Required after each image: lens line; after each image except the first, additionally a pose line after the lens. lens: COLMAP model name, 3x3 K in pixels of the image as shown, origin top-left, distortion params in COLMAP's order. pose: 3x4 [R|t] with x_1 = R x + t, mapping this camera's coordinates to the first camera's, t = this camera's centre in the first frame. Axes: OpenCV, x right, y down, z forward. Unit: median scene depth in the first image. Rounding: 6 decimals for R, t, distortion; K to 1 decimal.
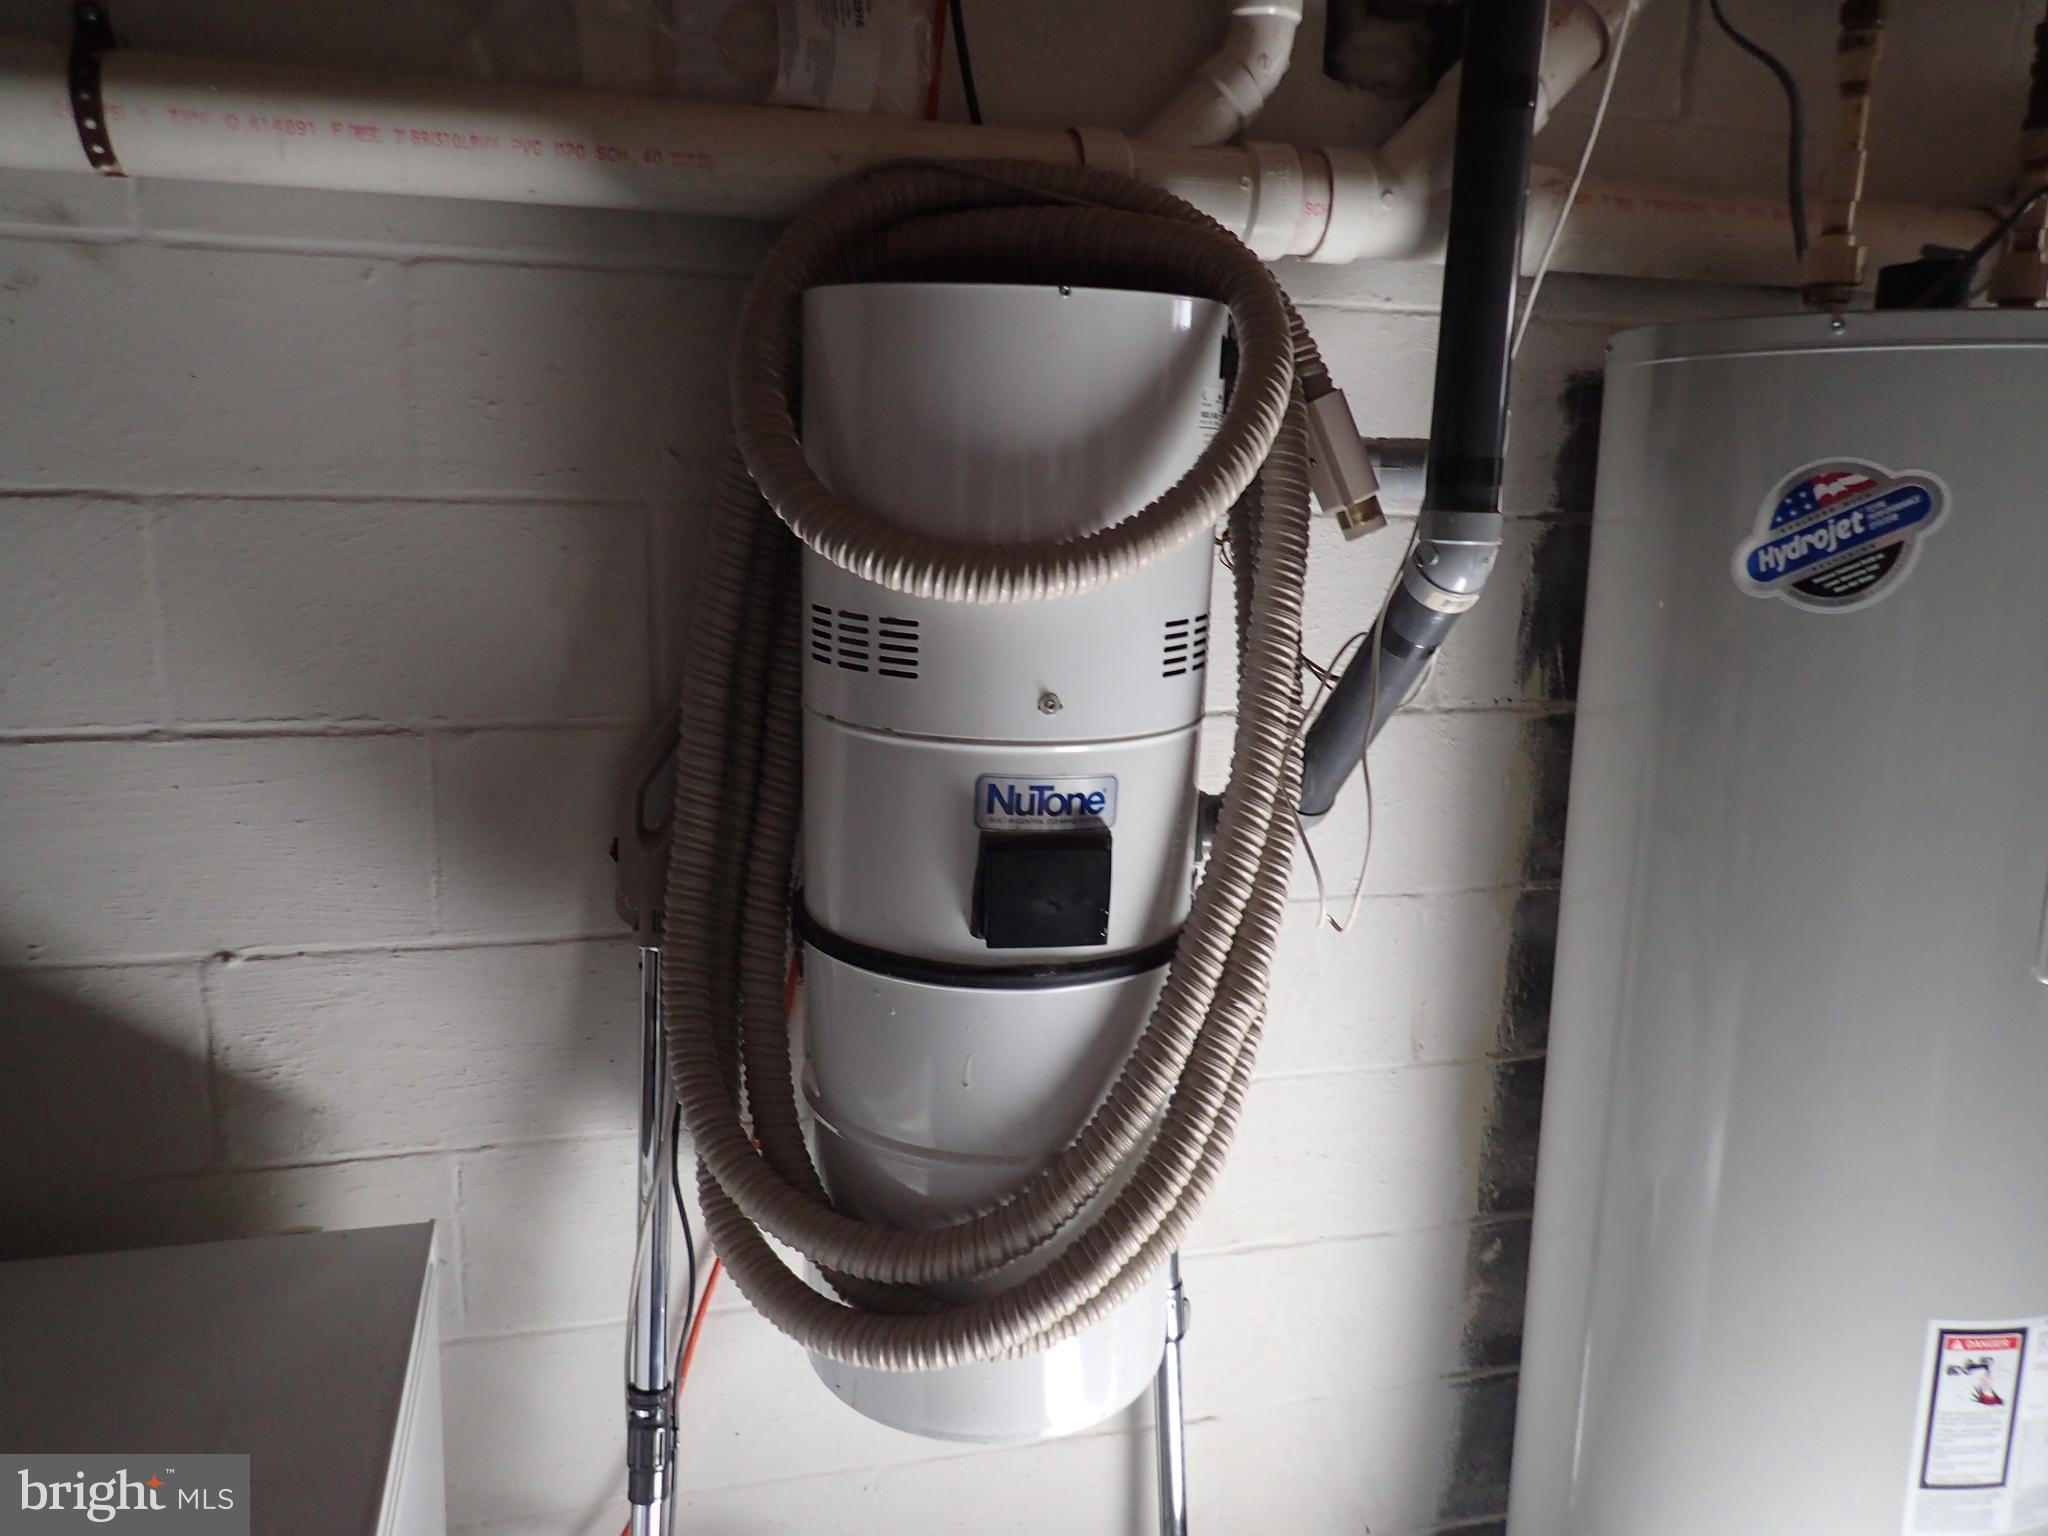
lens RADIAL K [[1533.0, 0, 1029.6], [0, 1533.0, 766.1], [0, 0, 1]] dist [0.003869, 0.001457]
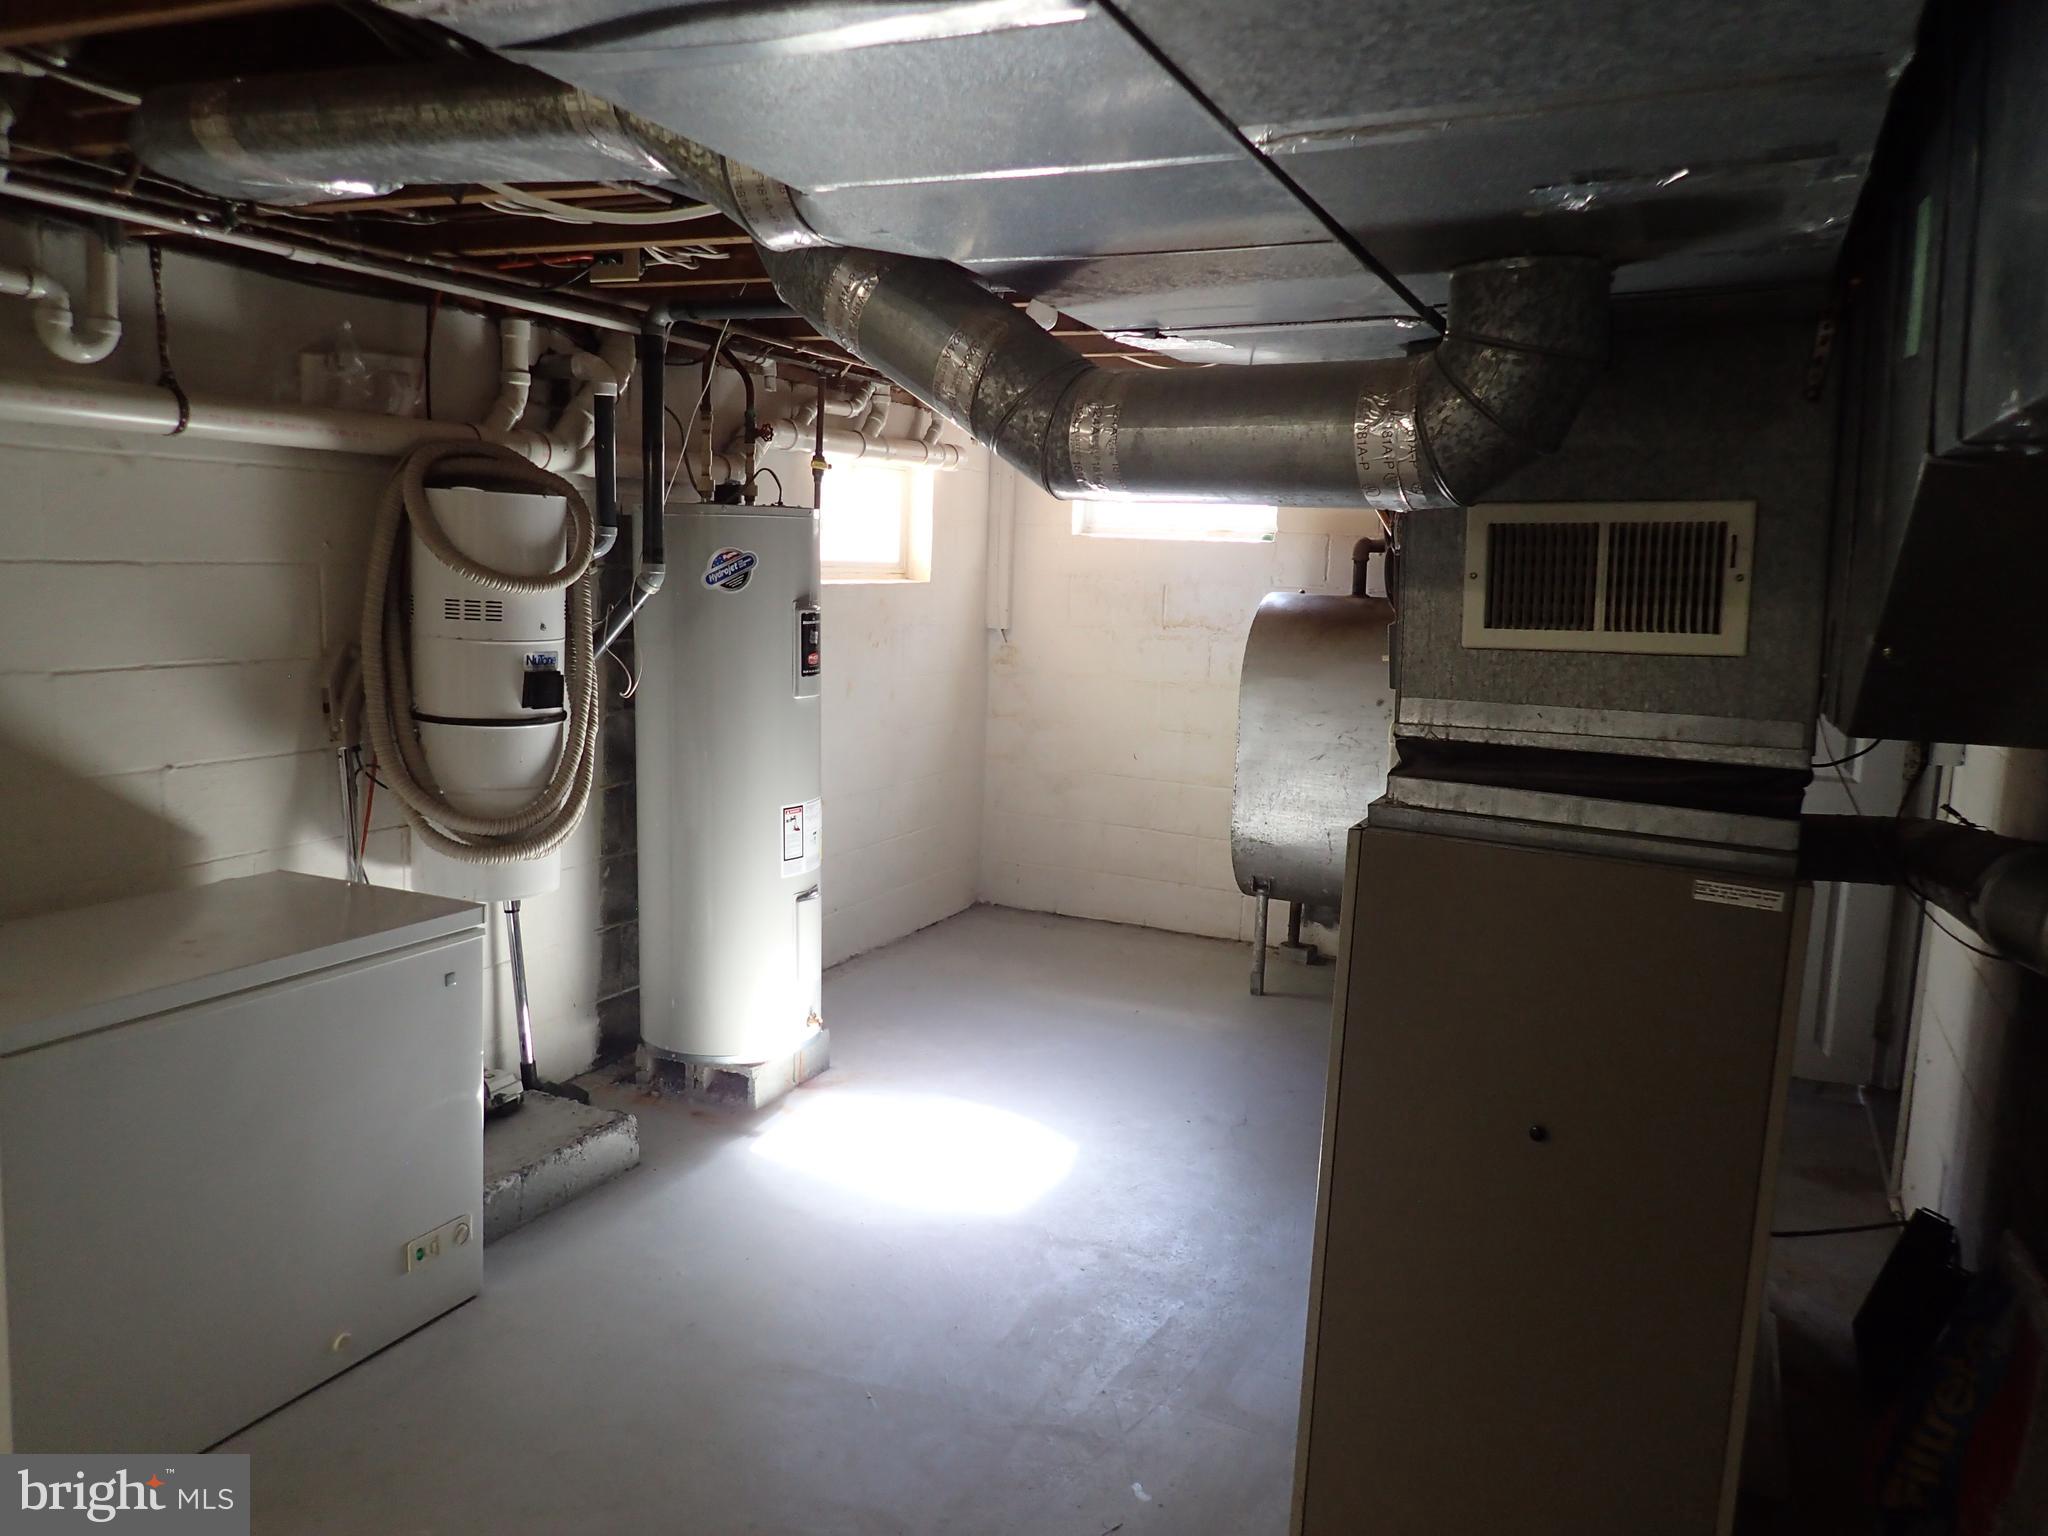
lens RADIAL K [[1494.3, 0, 1008.6], [0, 1494.3, 773.9], [0, 0, 1]] dist [0.002955, 0.000746]
pose [[0.643676, -0.115286, 0.756565, -1.516521], [0.139257, 0.989728, 0.032338, 0.254954], [-0.752522, 0.084542, 0.653118, -1.469082]]
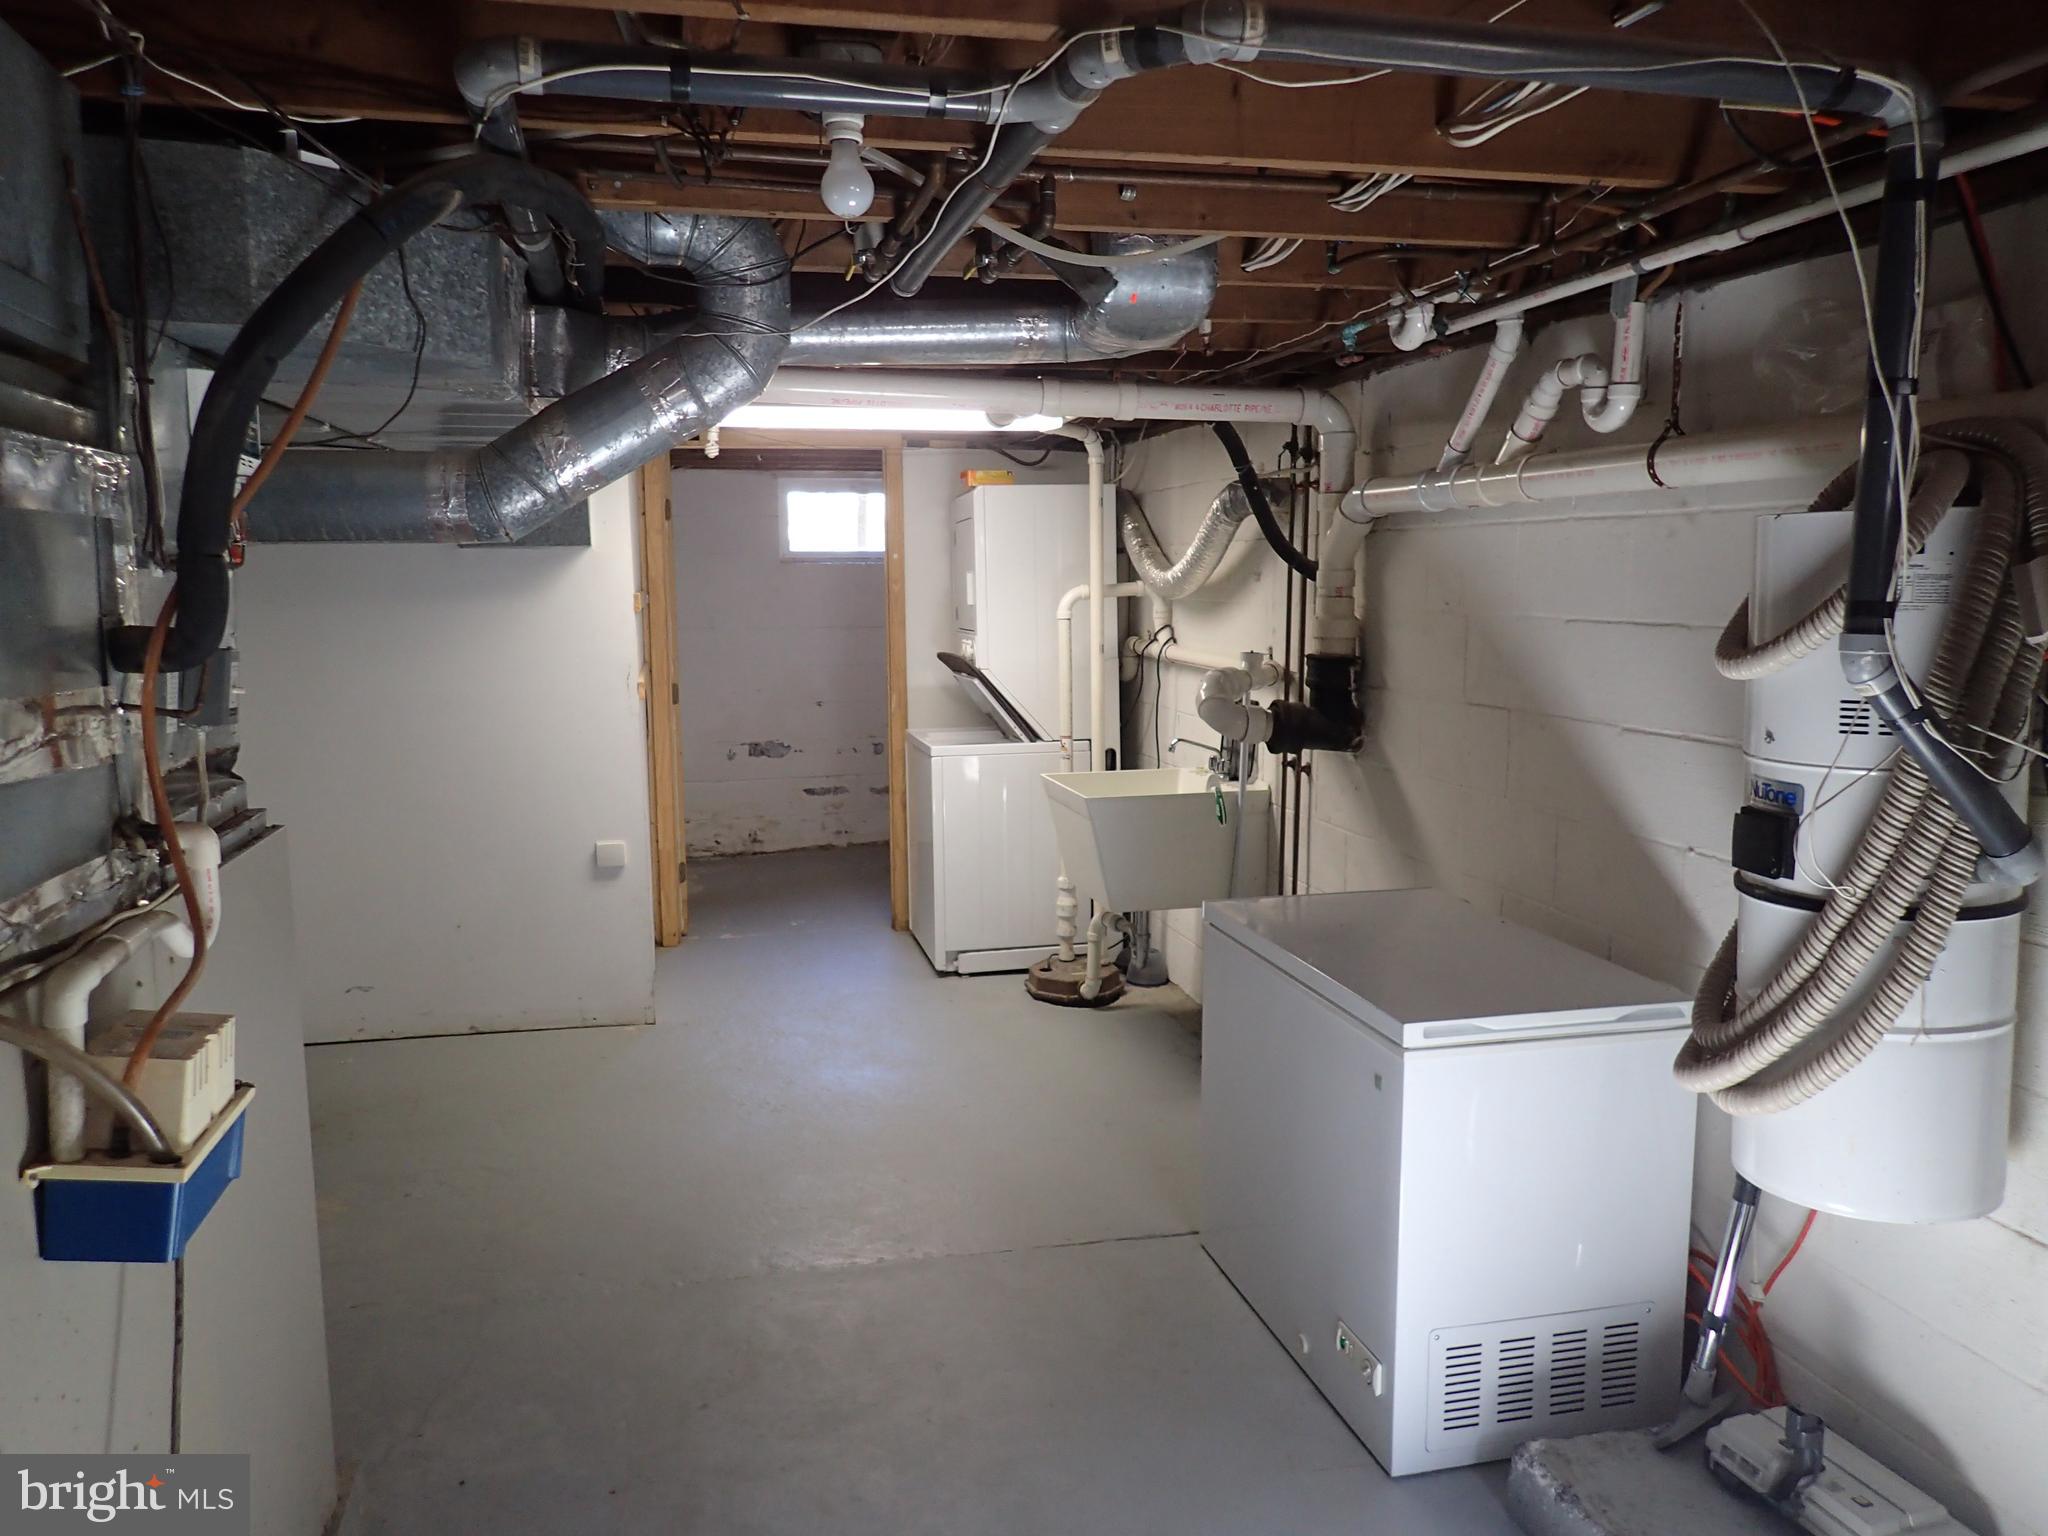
lens RADIAL K [[1533.0, 0, 1029.6], [0, 1533.0, 766.1], [0, 0, 1]] dist [0.003869, 0.001457]
pose [[-0.016369, 0.098664, -0.994986, 1.640990], [-0.204472, 0.973759, 0.099923, -0.008869], [0.978736, 0.205083, 0.004235, 0.120243]]
